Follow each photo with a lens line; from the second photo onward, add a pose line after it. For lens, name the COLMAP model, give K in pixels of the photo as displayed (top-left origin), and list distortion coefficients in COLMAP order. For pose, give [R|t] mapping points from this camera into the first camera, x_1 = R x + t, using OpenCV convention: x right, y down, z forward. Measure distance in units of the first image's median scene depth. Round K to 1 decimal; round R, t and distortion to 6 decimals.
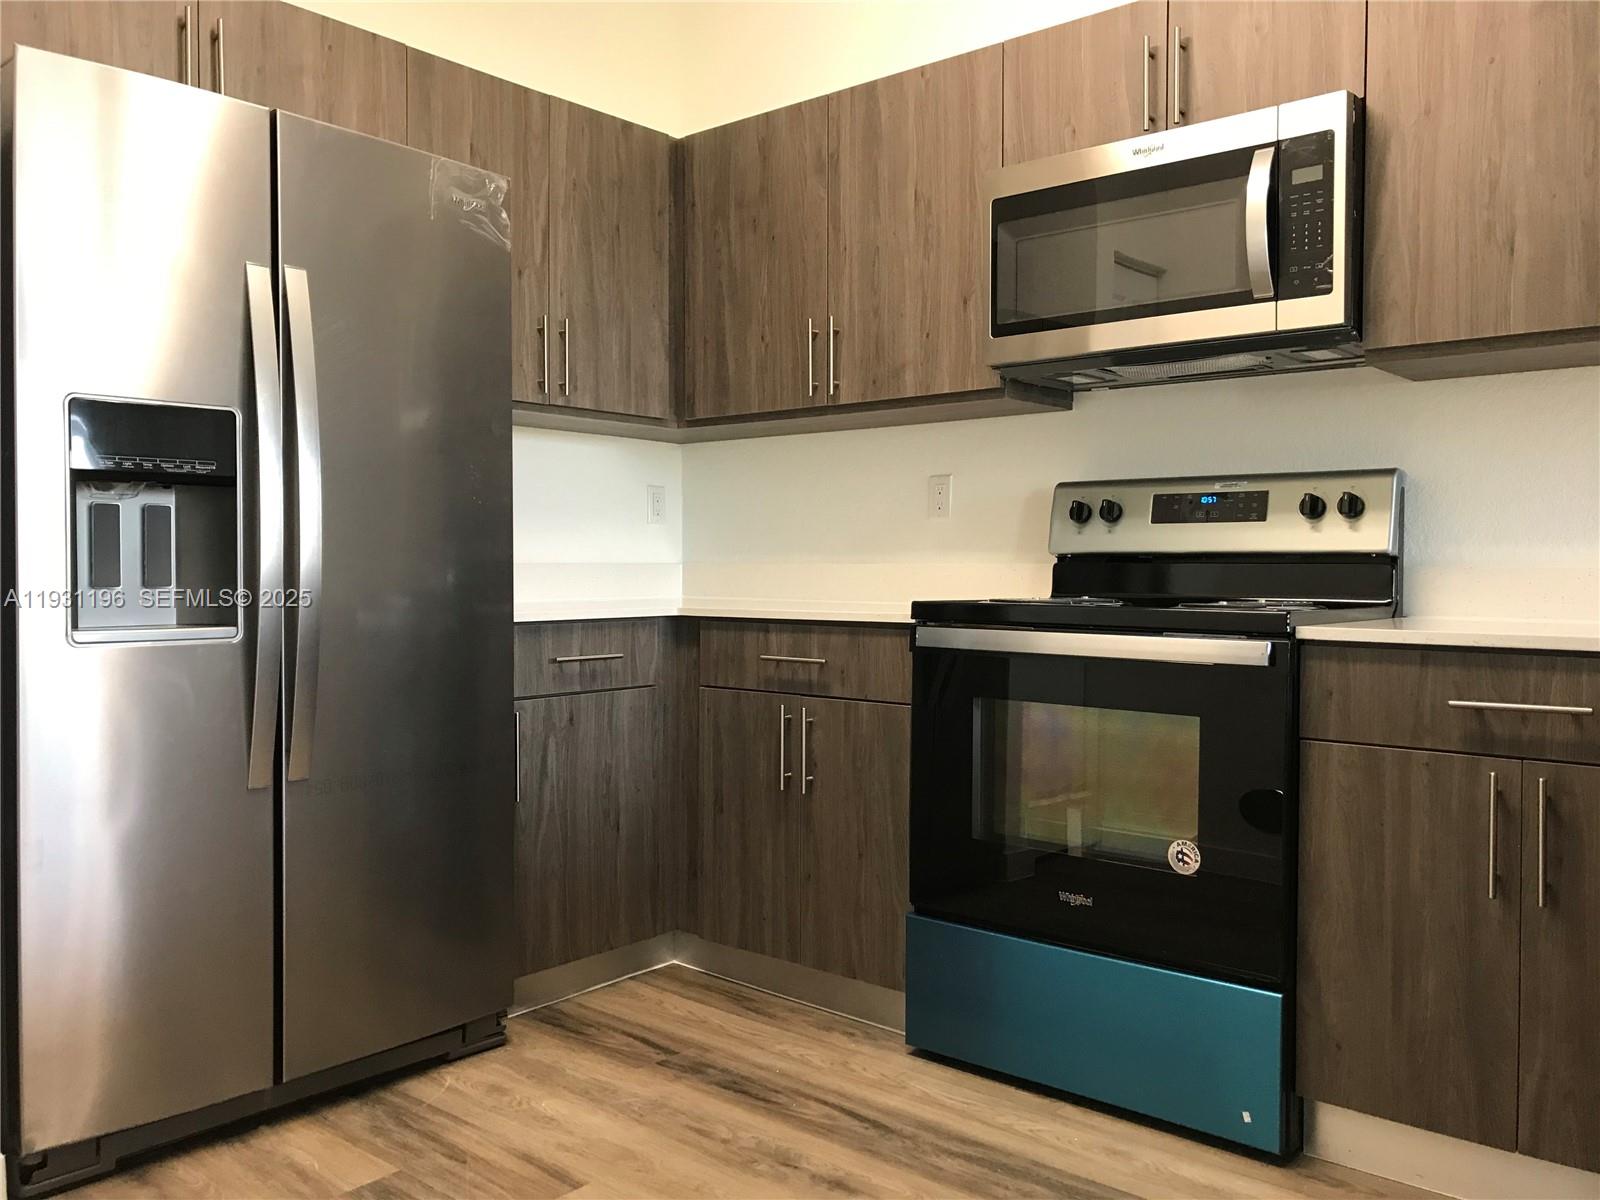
lens RADIAL K [[1320.2, 0, 797.6], [0, 1320.2, 589.2], [0, 0, 1]] dist [0.010222, 0.003053]
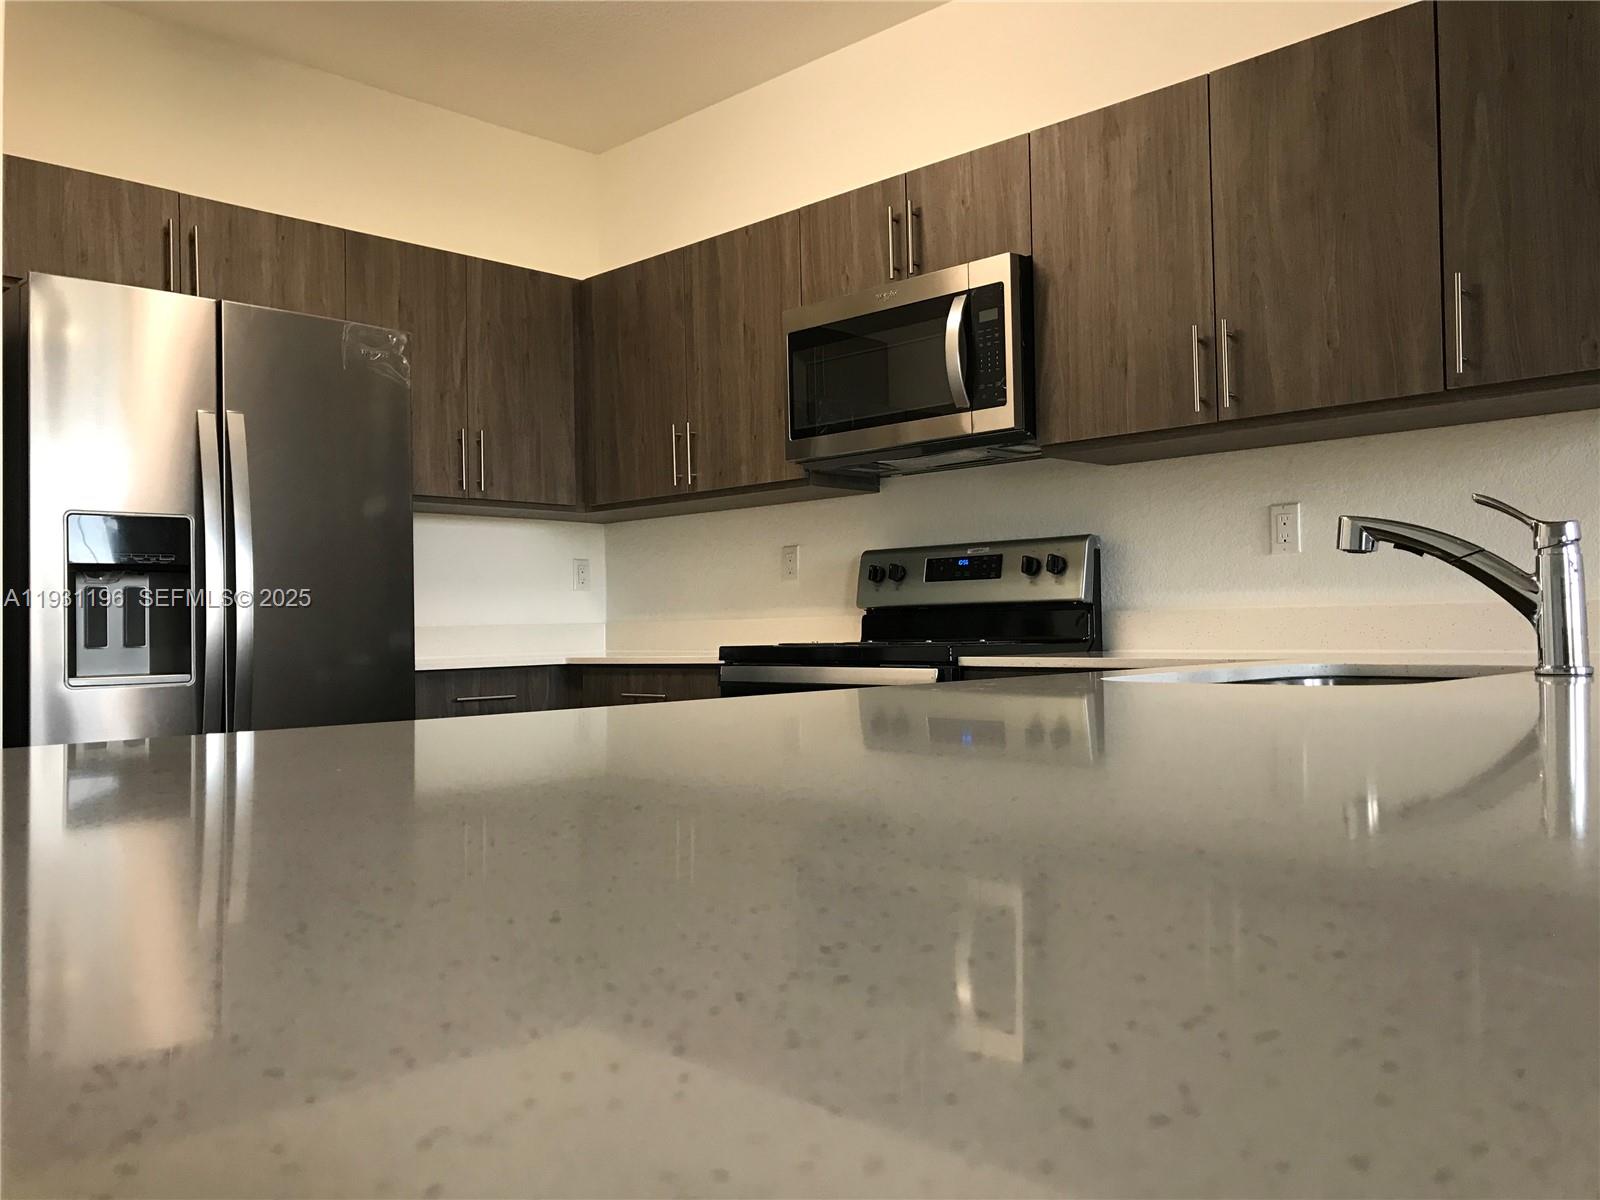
lens RADIAL K [[1320.2, 0, 797.6], [0, 1320.2, 589.2], [0, 0, 1]] dist [0.010222, 0.003053]
pose [[0.997651, -0.023860, -0.064218, 0.250841], [0.020734, 0.998588, -0.048913, 0.017496], [0.065295, 0.047466, 0.996736, -0.282170]]
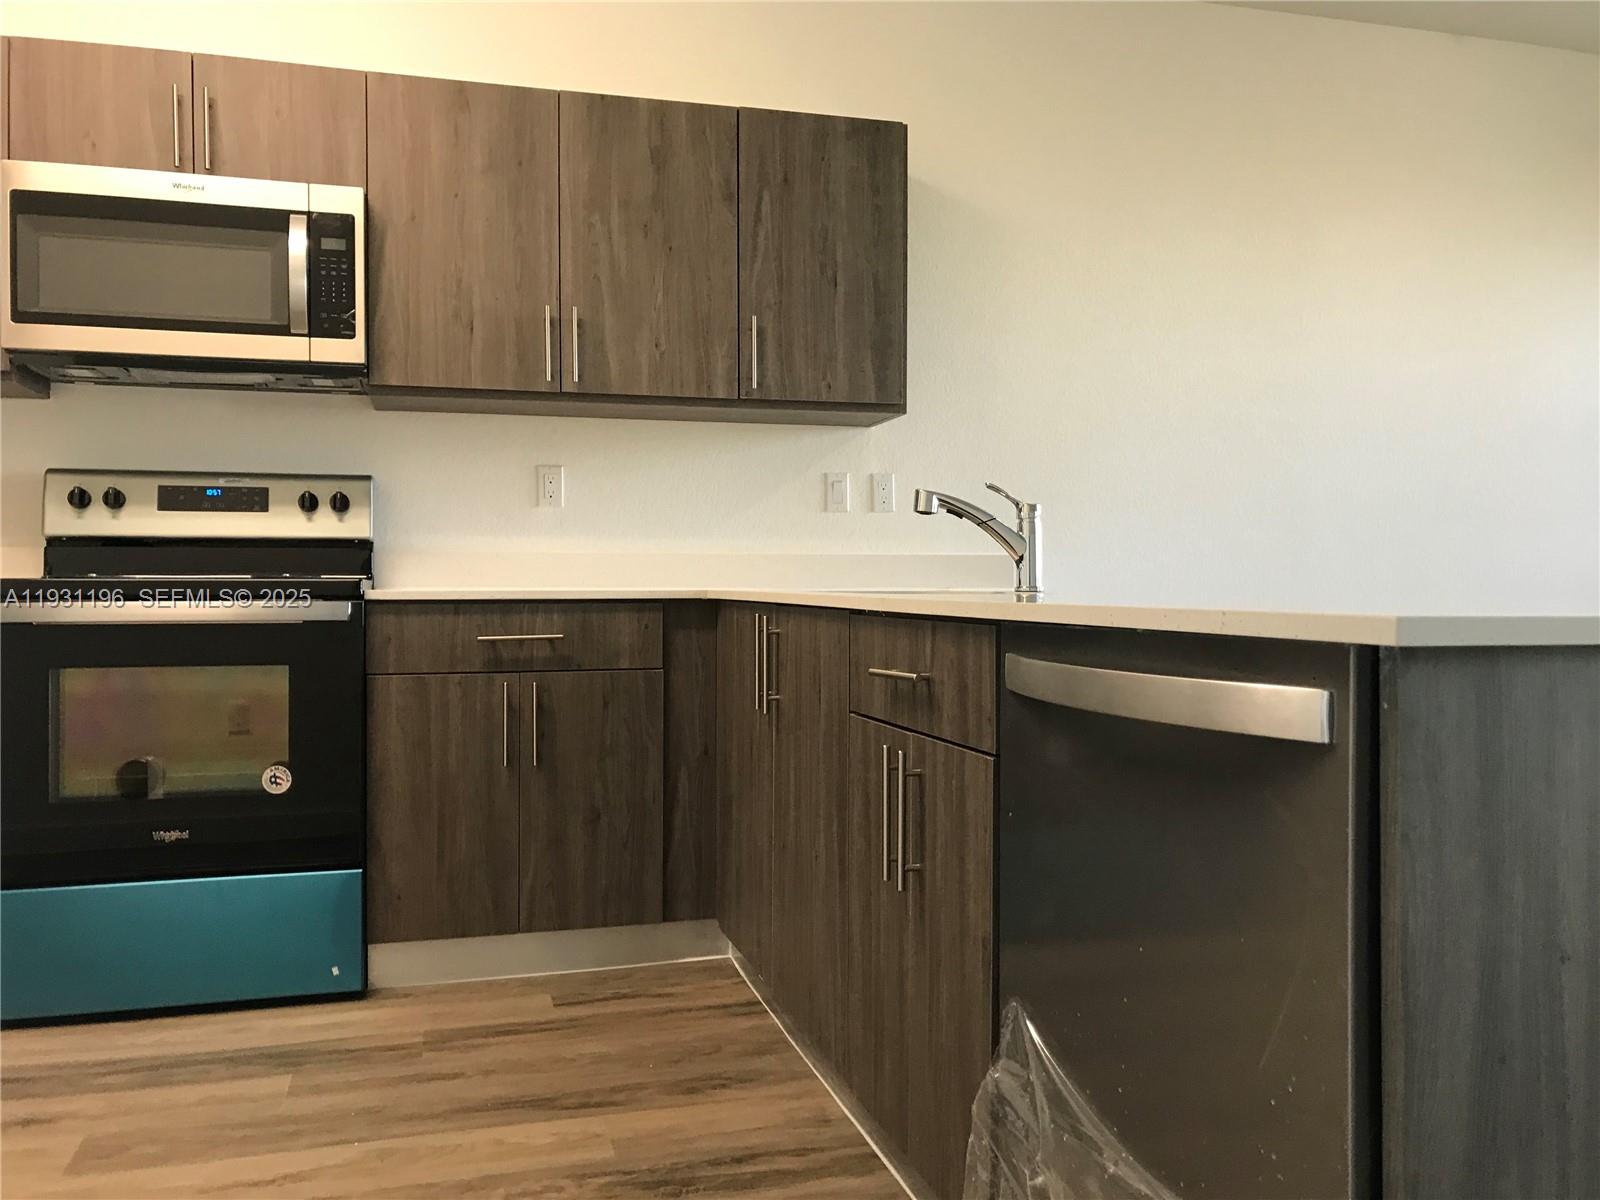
lens RADIAL K [[1320.2, 0, 797.6], [0, 1320.2, 589.2], [0, 0, 1]] dist [0.010222, 0.003053]
pose [[0.553393, -0.008838, 0.832874, -0.404907], [0.017164, 0.999852, -0.000795, 0.029745], [-0.832744, 0.014736, 0.553463, -0.079052]]
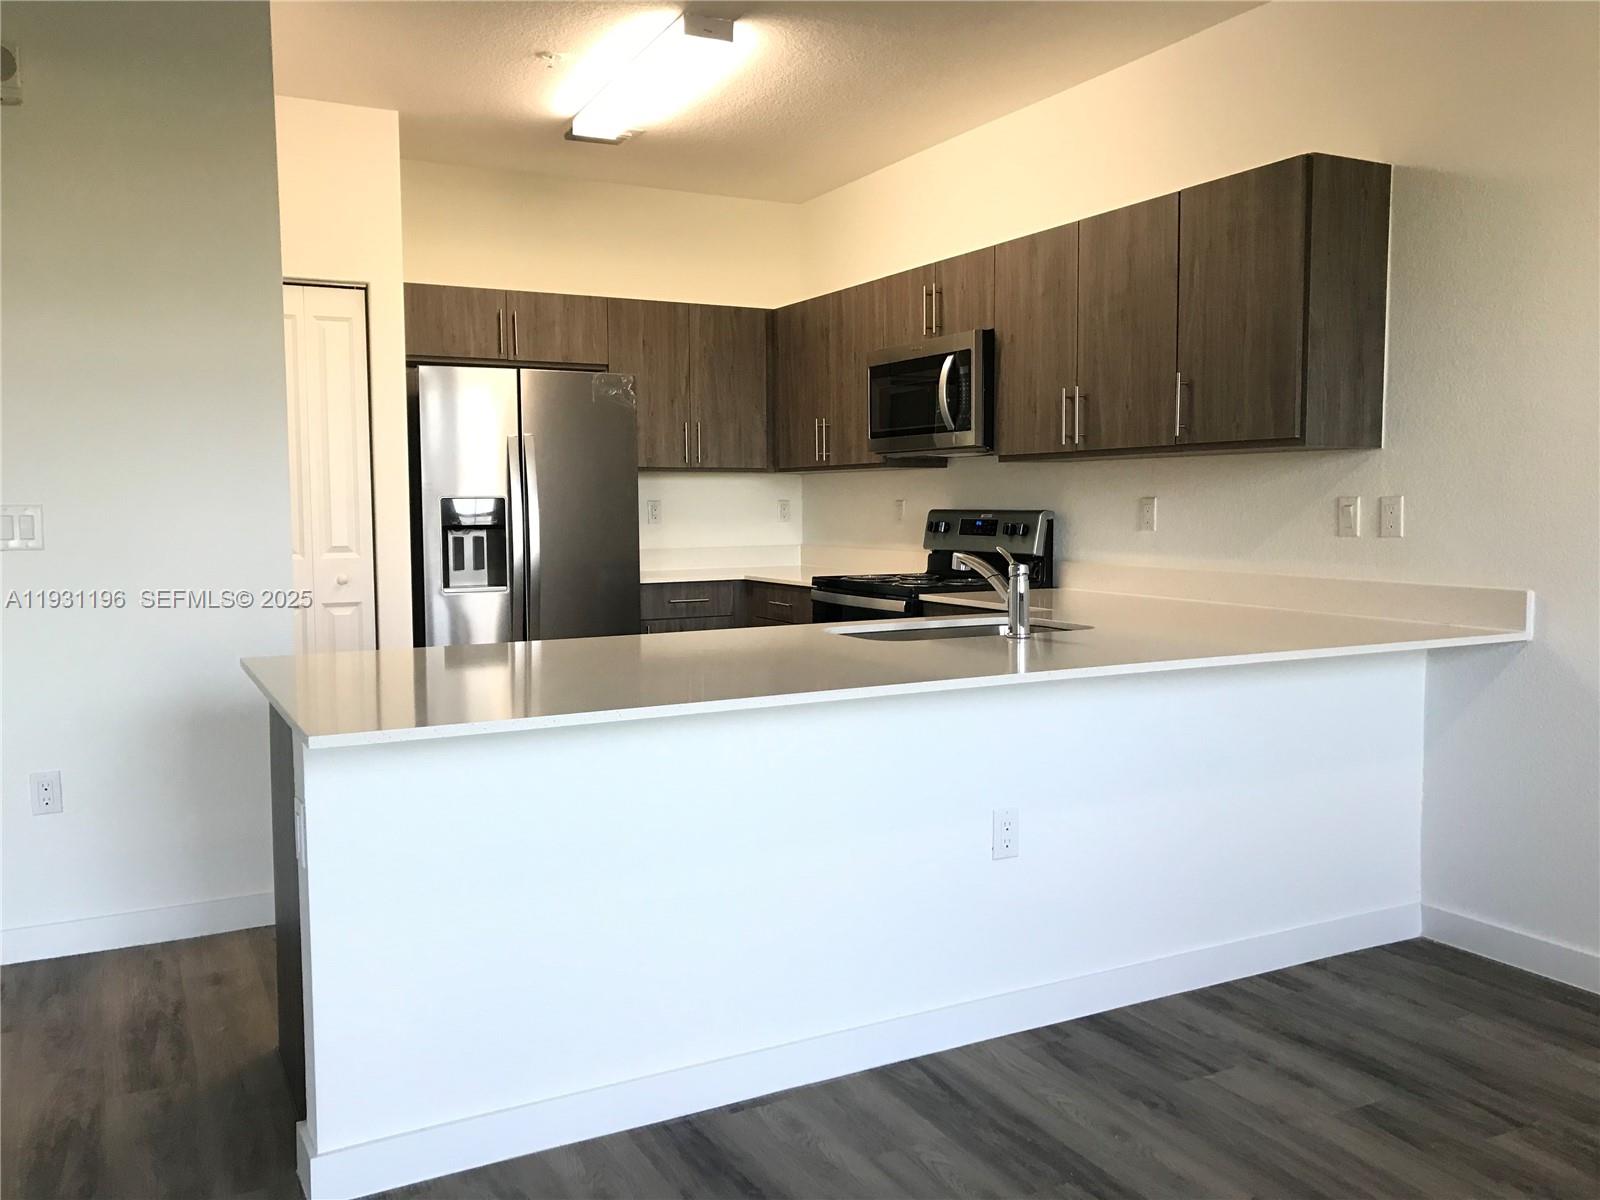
lens RADIAL K [[1320.2, 0, 797.6], [0, 1320.2, 589.2], [0, 0, 1]] dist [0.010222, 0.003053]
pose [[0.928236, 0.016237, -0.371637, 0.825838], [0.002881, 0.998703, 0.050829, -0.075444], [0.371980, -0.048252, 0.926986, -0.889506]]
